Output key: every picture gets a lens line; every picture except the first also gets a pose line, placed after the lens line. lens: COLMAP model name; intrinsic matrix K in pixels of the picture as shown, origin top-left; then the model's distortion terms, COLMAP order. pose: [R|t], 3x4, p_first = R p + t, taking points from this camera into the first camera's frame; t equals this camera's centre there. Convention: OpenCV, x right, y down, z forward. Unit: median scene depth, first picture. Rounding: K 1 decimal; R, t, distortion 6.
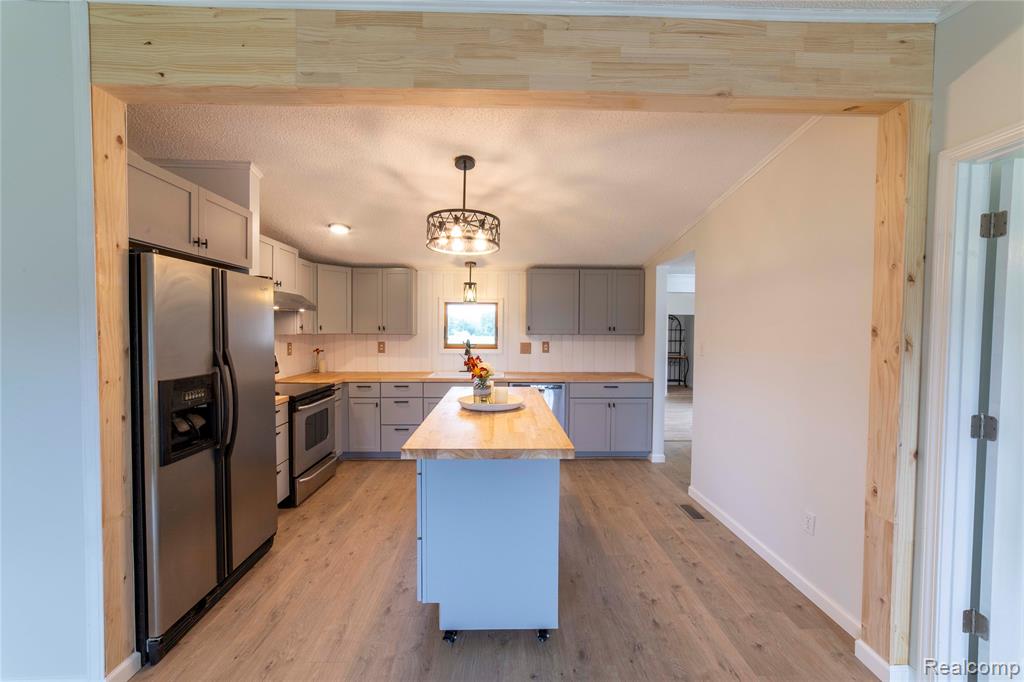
lens RADIAL K [[393.3, 0, 508.7], [0, 393.3, 339.5], [0, 0, 1]] dist [-0.018211, 0.005897]
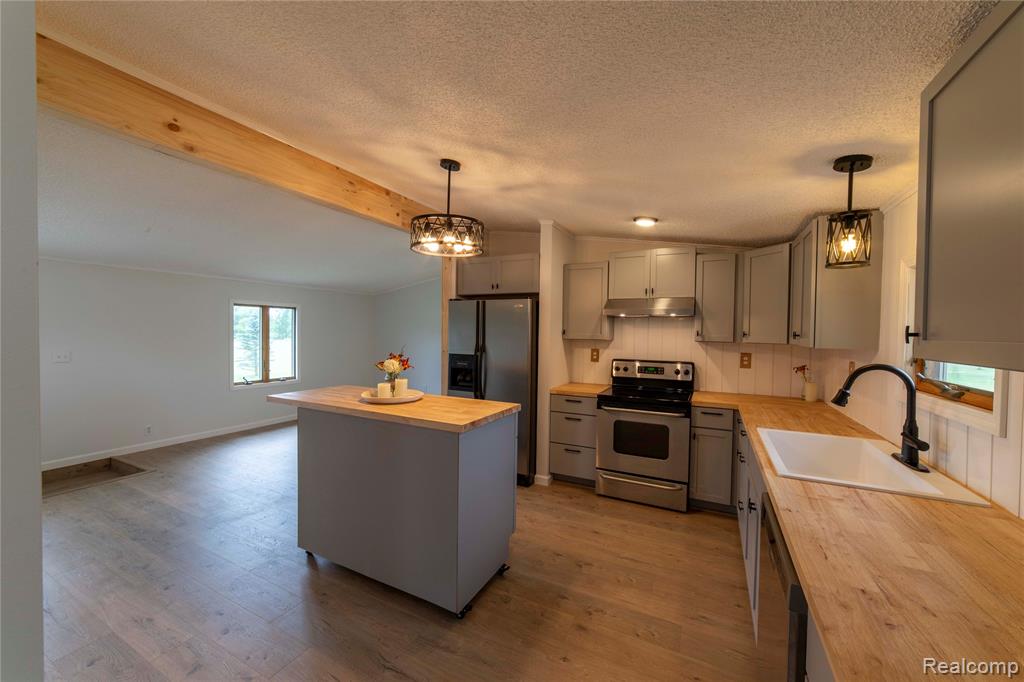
lens RADIAL K [[393.3, 0, 507.9], [0, 393.3, 340.1], [0, 0, 1]] dist [-0.018211, 0.005897]
pose [[-0.482879, 0.007711, -0.875653, 0.455121], [-0.037480, 0.998863, 0.029464, -0.026660], [0.874885, 0.047046, -0.482041, 1.073592]]
